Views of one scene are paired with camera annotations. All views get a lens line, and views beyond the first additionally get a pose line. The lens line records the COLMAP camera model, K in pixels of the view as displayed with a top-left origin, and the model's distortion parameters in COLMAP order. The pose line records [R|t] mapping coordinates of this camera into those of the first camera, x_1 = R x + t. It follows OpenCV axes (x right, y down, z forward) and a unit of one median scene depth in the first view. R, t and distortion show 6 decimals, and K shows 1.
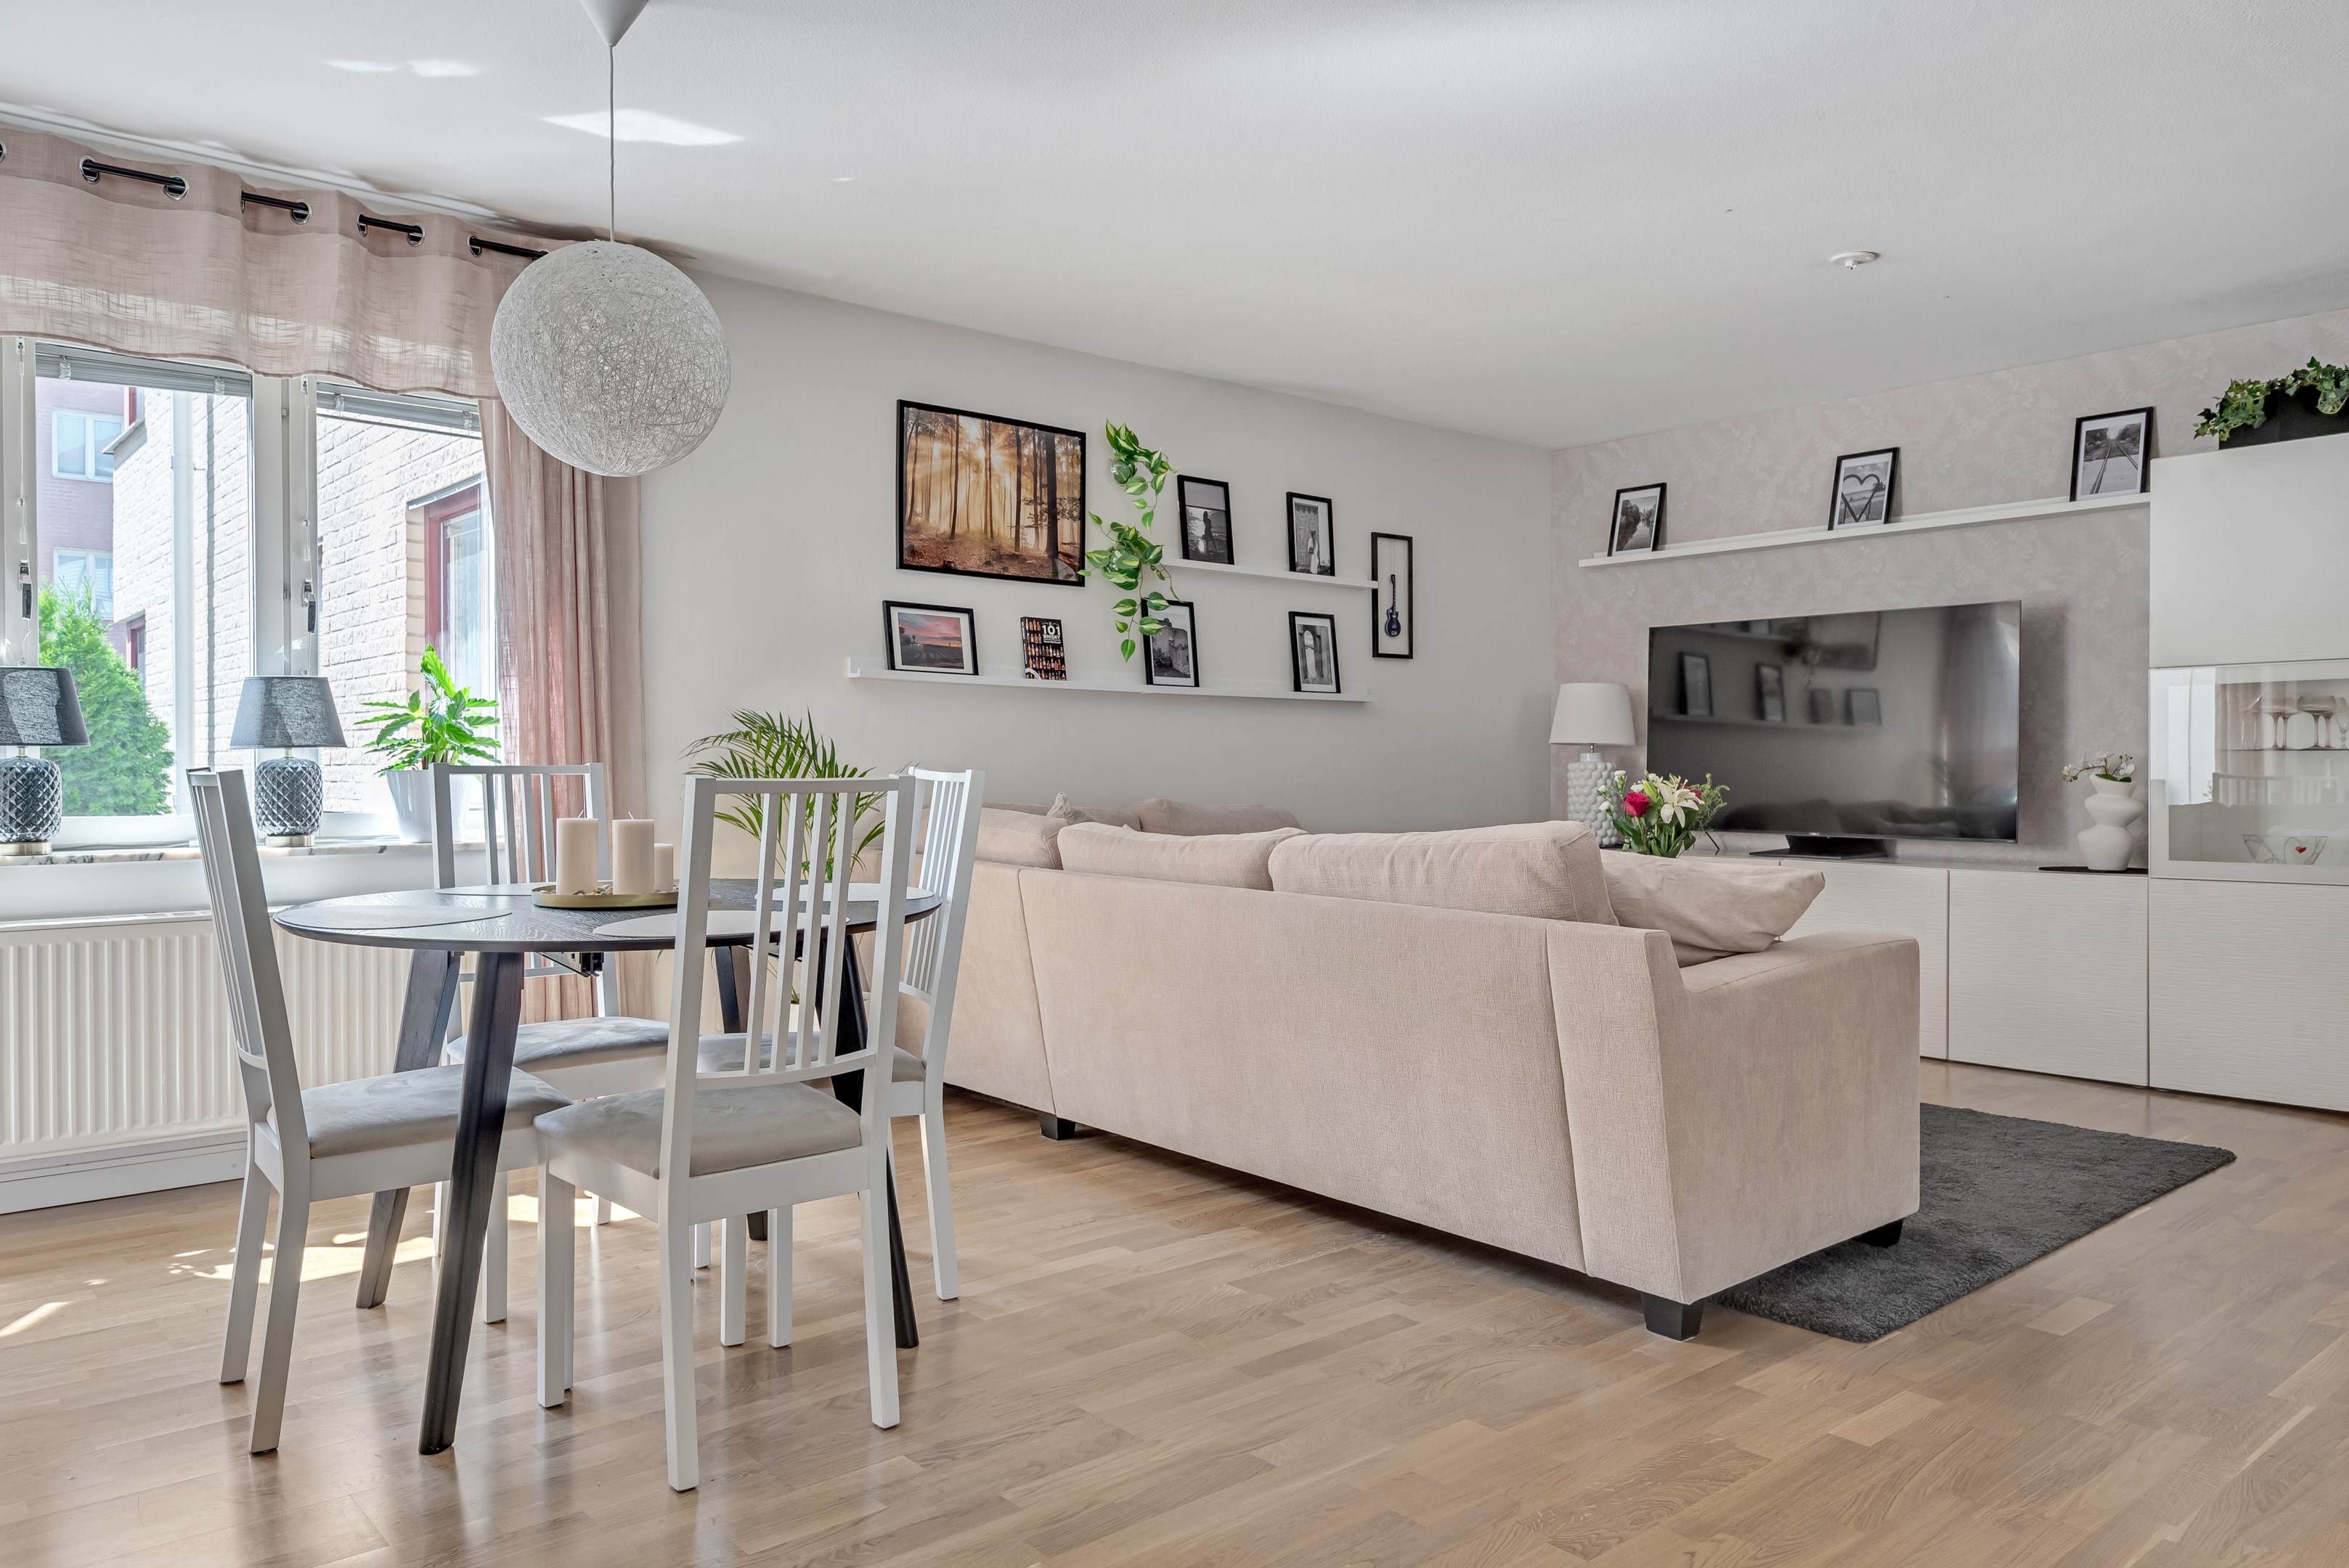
lens RADIAL K [[1602.3, 0, 1197.5], [0, 1602.3, 786.1], [0, 0, 1]] dist [0.016288, -0.012944]
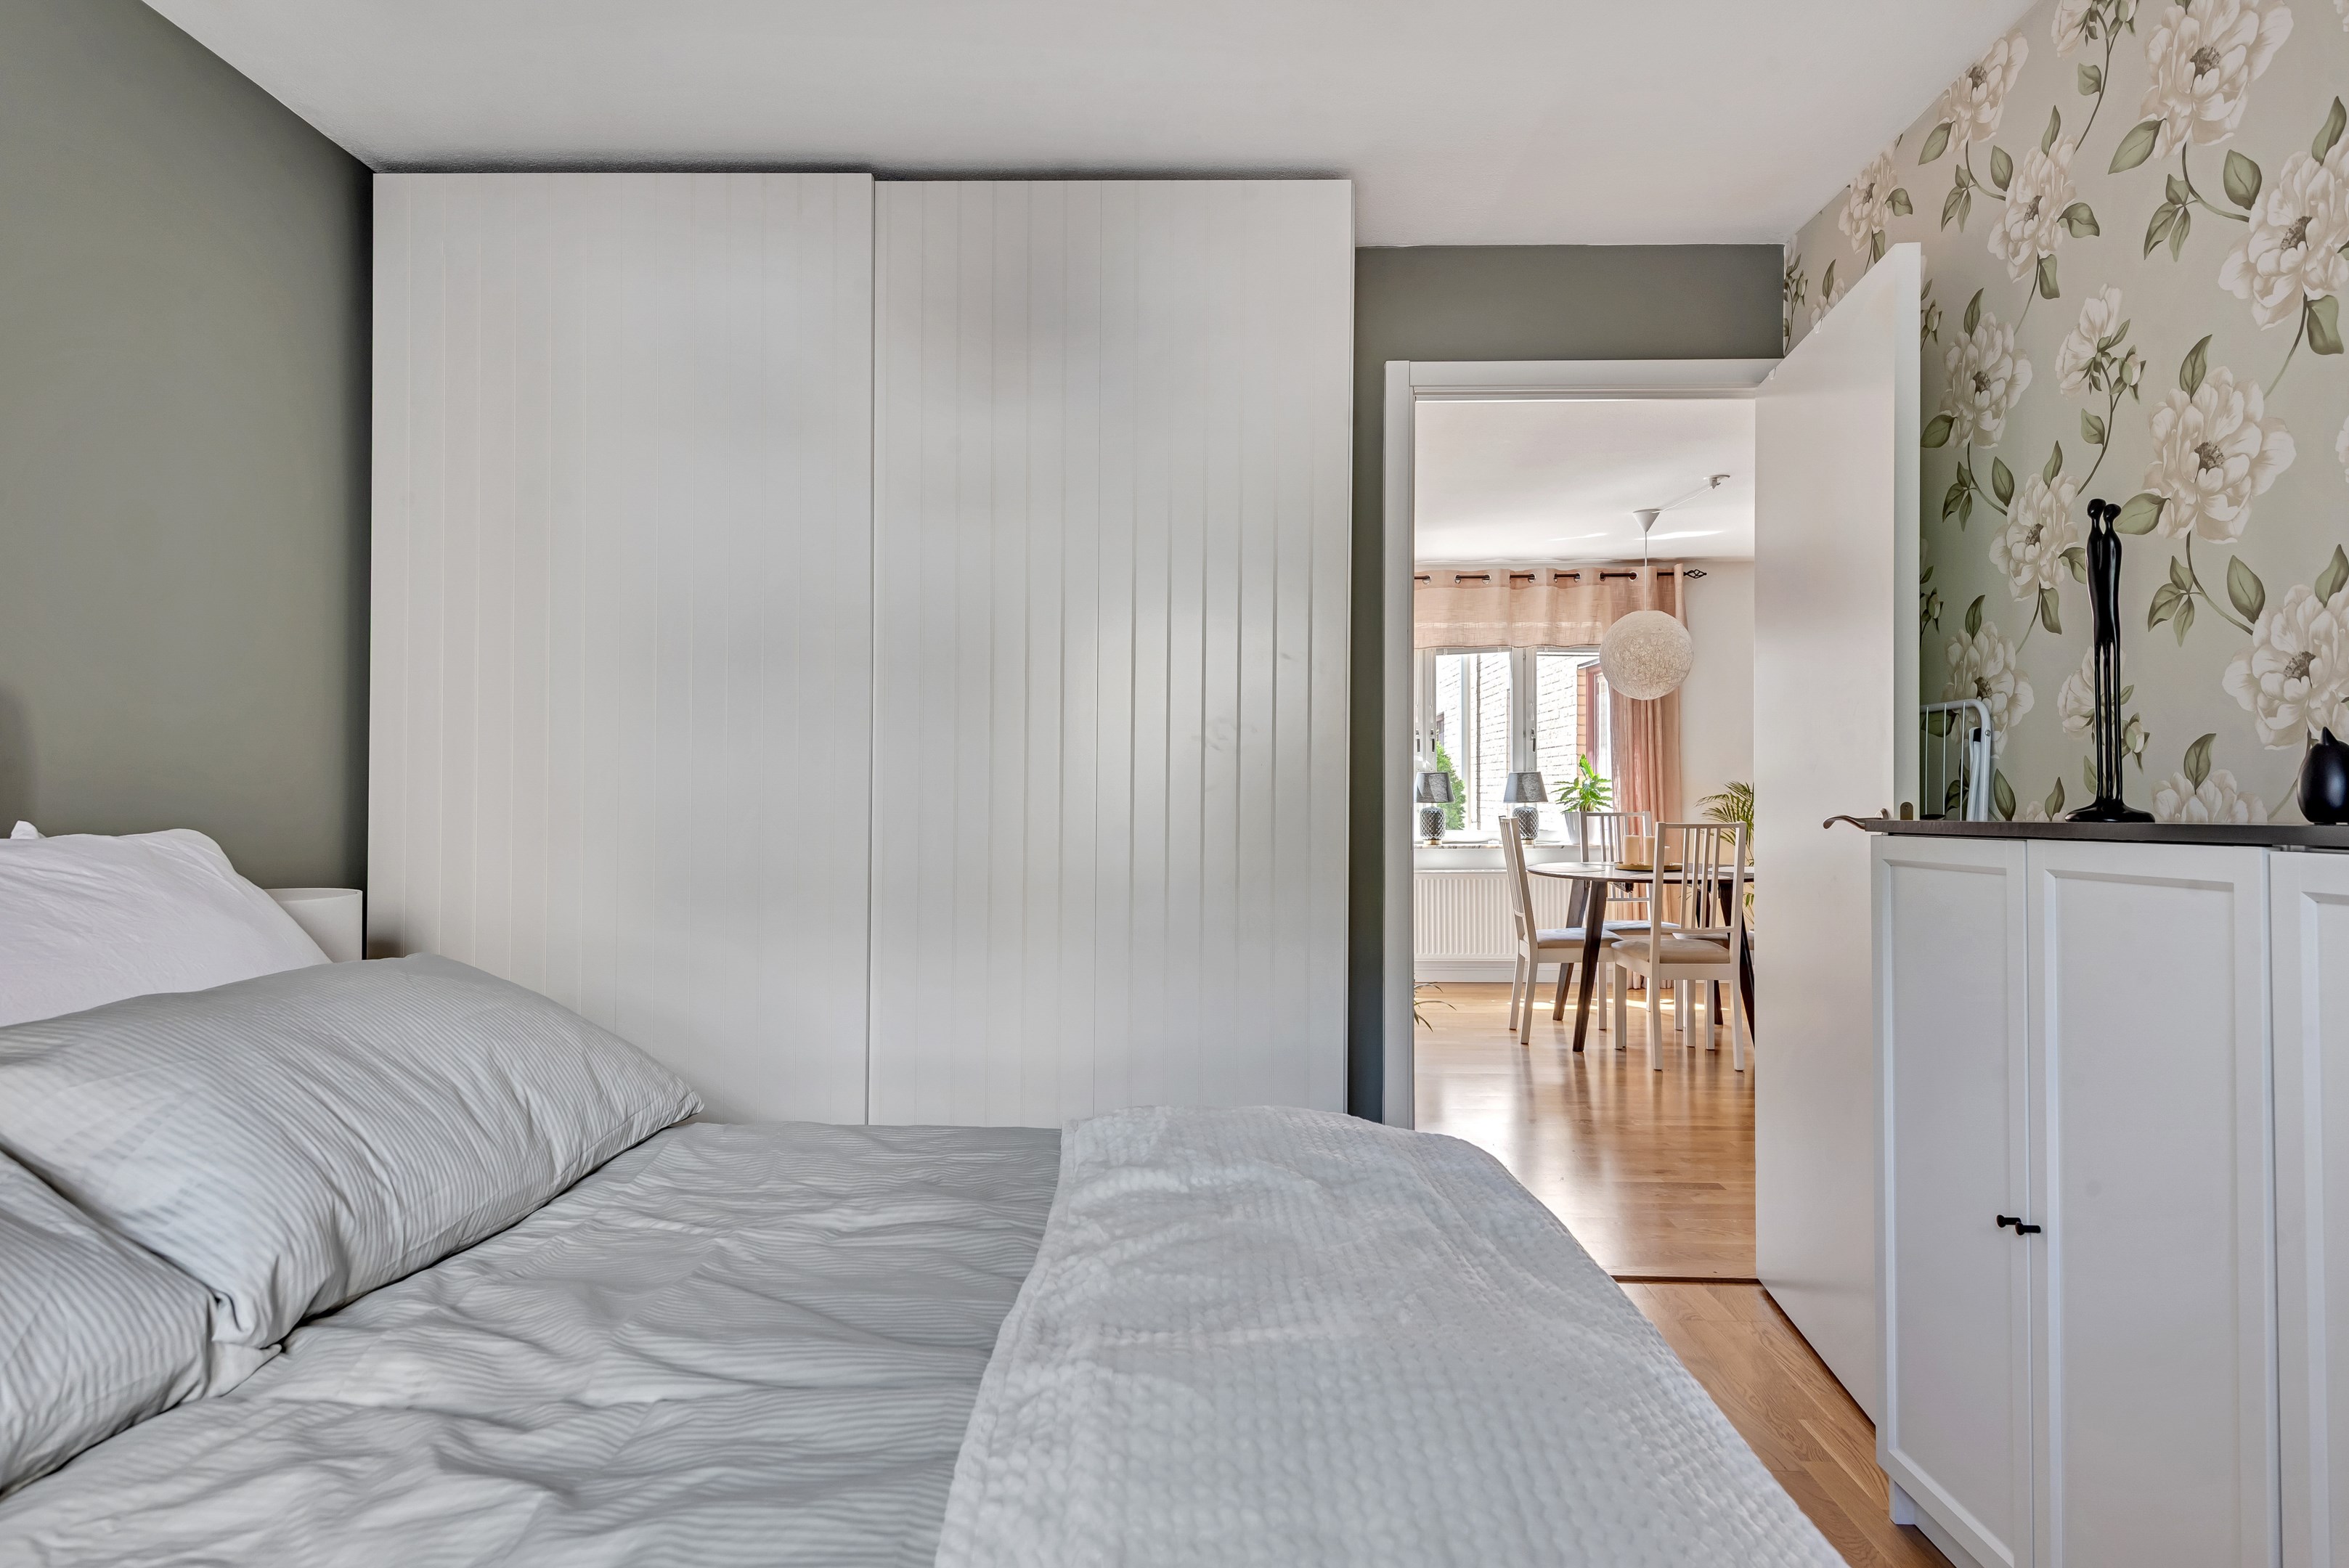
lens RADIAL K [[1346.6, 0, 1179.3], [0, 1346.6, 785.8], [0, 0, 1]] dist [0.050283, -0.000112]
pose [[0.730437, -0.004186, -0.682967, 0.321668], [-0.005035, 0.999921, -0.011513, -0.017797], [0.682961, 0.011849, 0.730358, -0.612323]]
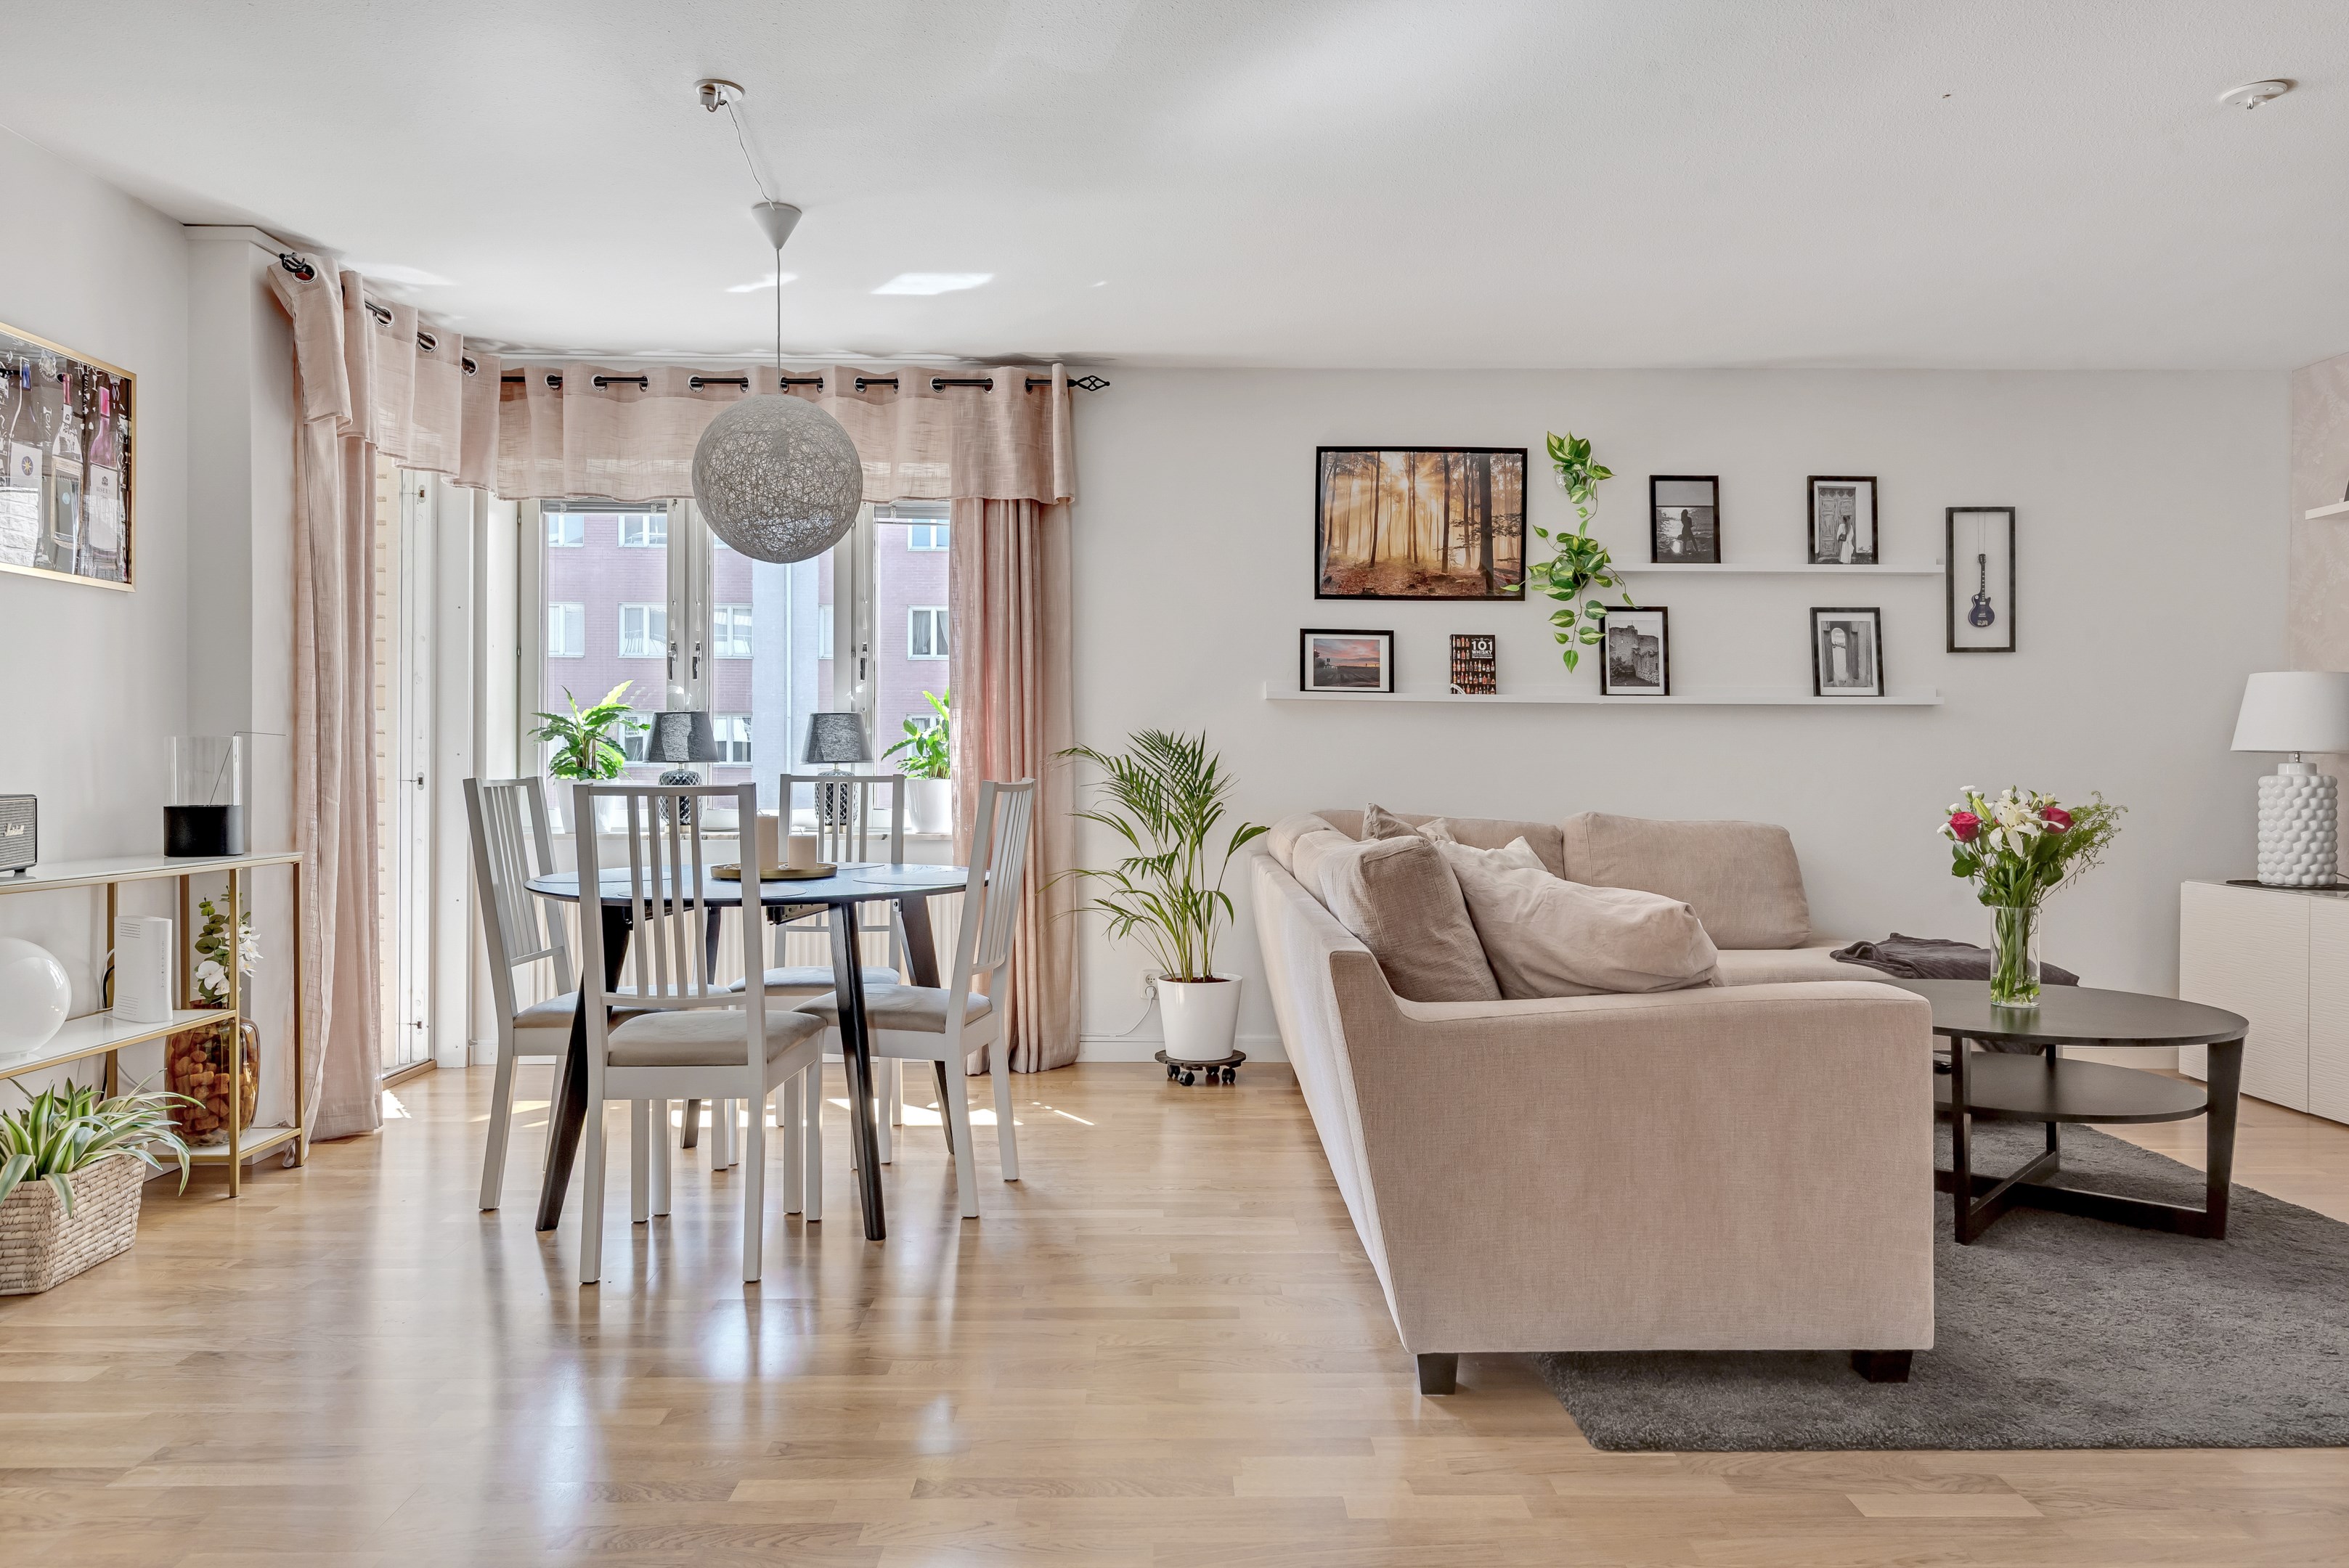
lens RADIAL K [[1562.2, 0, 1180.3], [0, 1562.2, 781.8], [0, 0, 1]] dist [0.028159, -0.021129]
pose [[0.768166, 0.004572, -0.640234, 0.428588], [-0.010465, 0.999931, -0.005415, -0.002710], [0.640165, 0.010860, 0.768161, 0.112807]]
